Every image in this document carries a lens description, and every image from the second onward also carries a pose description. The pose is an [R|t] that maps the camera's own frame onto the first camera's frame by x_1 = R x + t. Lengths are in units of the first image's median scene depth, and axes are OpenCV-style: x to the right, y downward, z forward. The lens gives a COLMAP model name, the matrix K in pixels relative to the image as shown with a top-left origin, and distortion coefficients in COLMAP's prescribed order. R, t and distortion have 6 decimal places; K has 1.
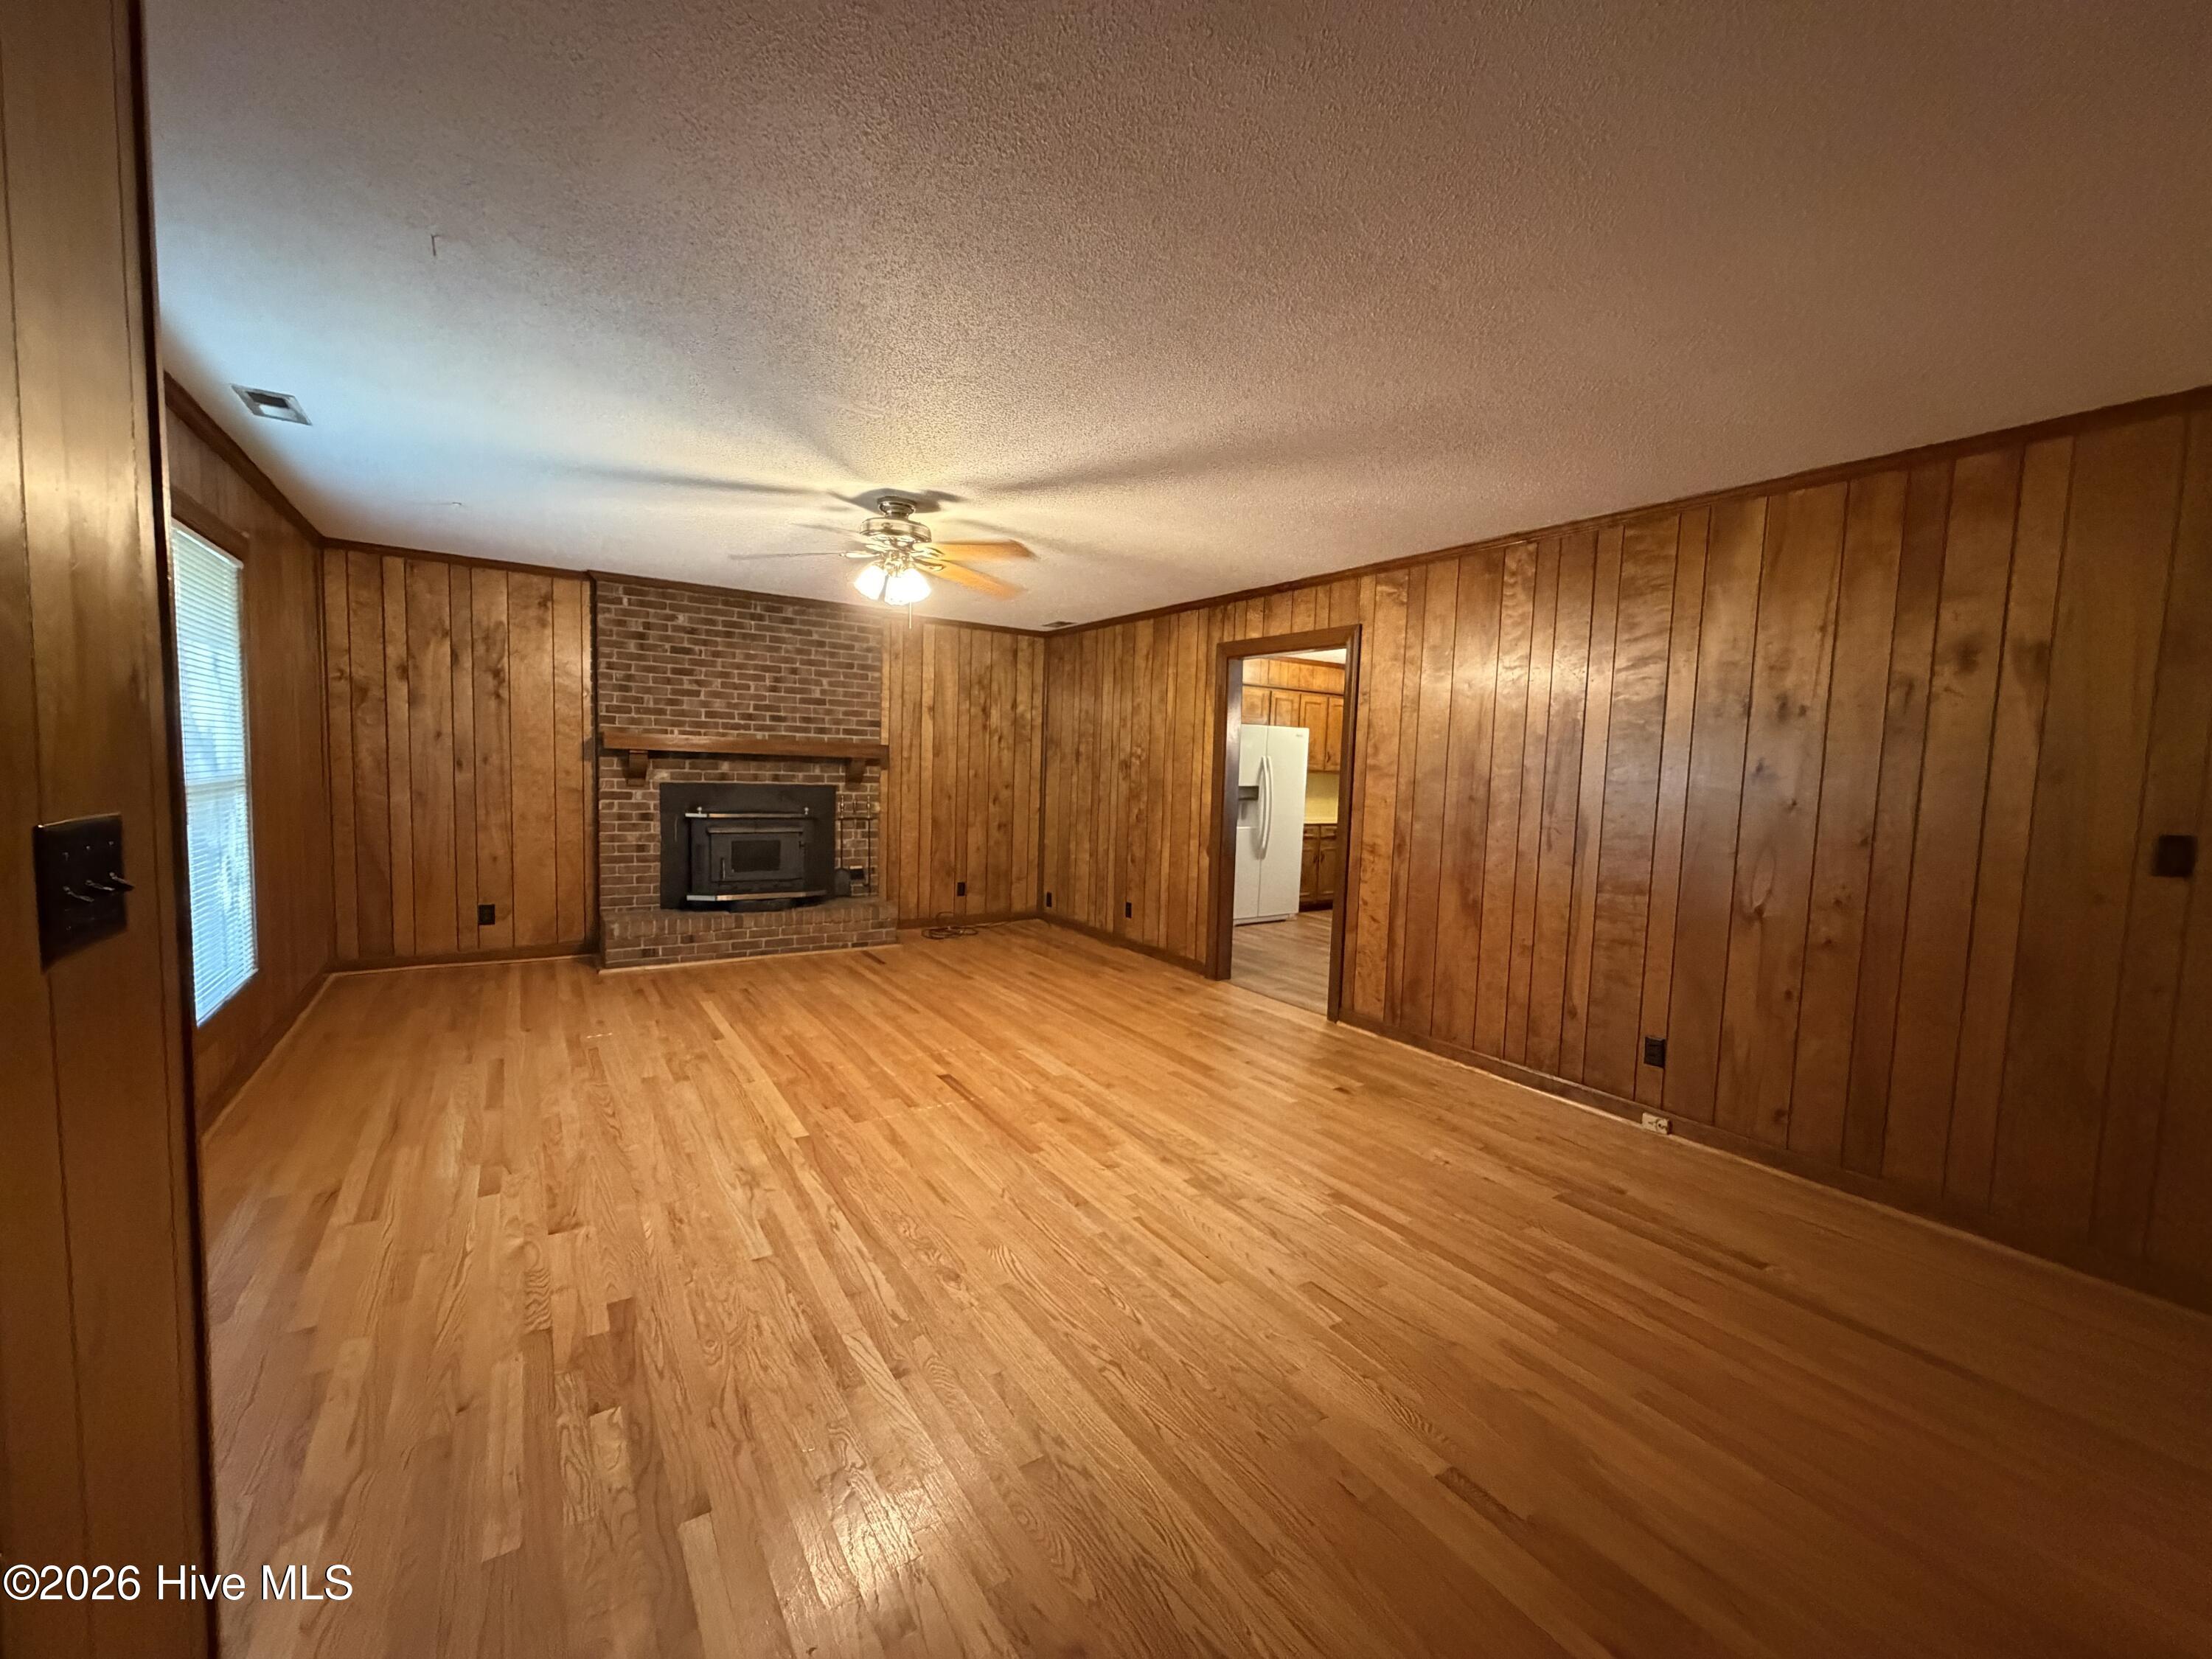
lens RADIAL K [[880.6, 0, 1100.1], [0, 880.6, 828.1], [0, 0, 1]] dist [0.001223, 0.000338]
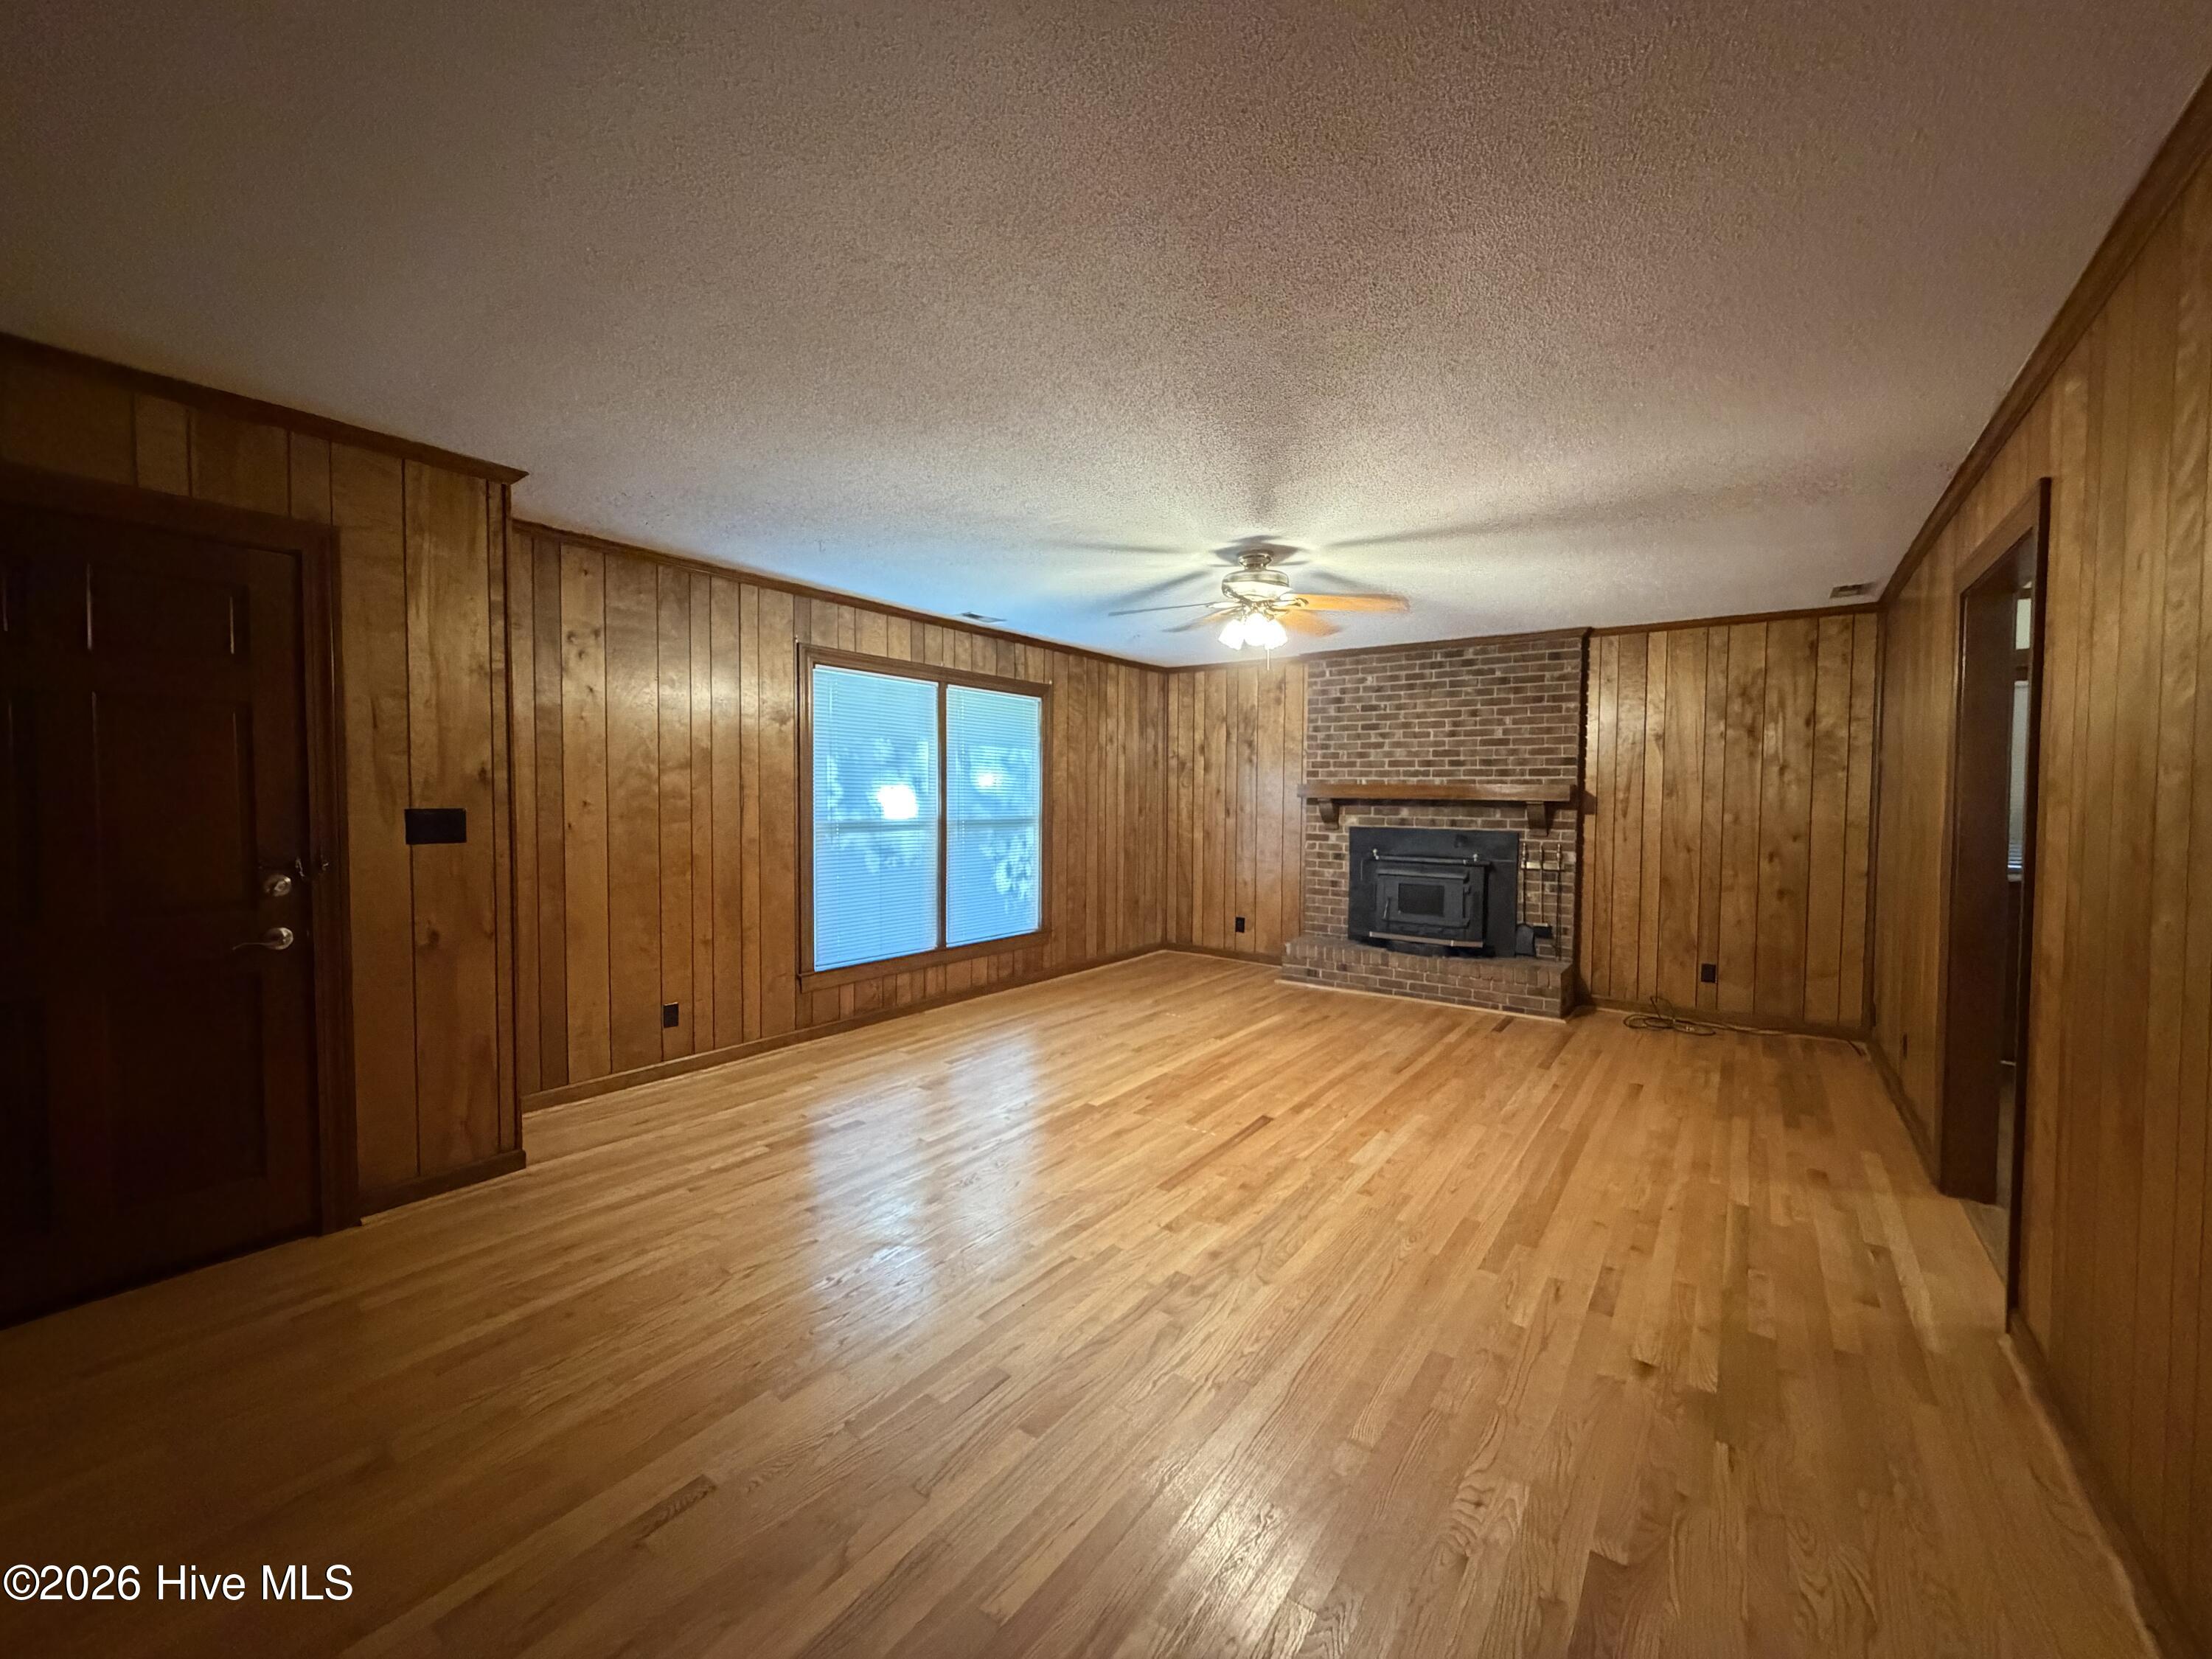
lens RADIAL K [[880.6, 0, 1100.1], [0, 880.6, 828.1], [0, 0, 1]] dist [0.001223, 0.000338]
pose [[0.345015, 0.001794, -0.938595, 0.460707], [-0.065091, 0.997636, -0.022020, -0.004287], [0.936337, 0.068692, 0.344317, 0.317659]]
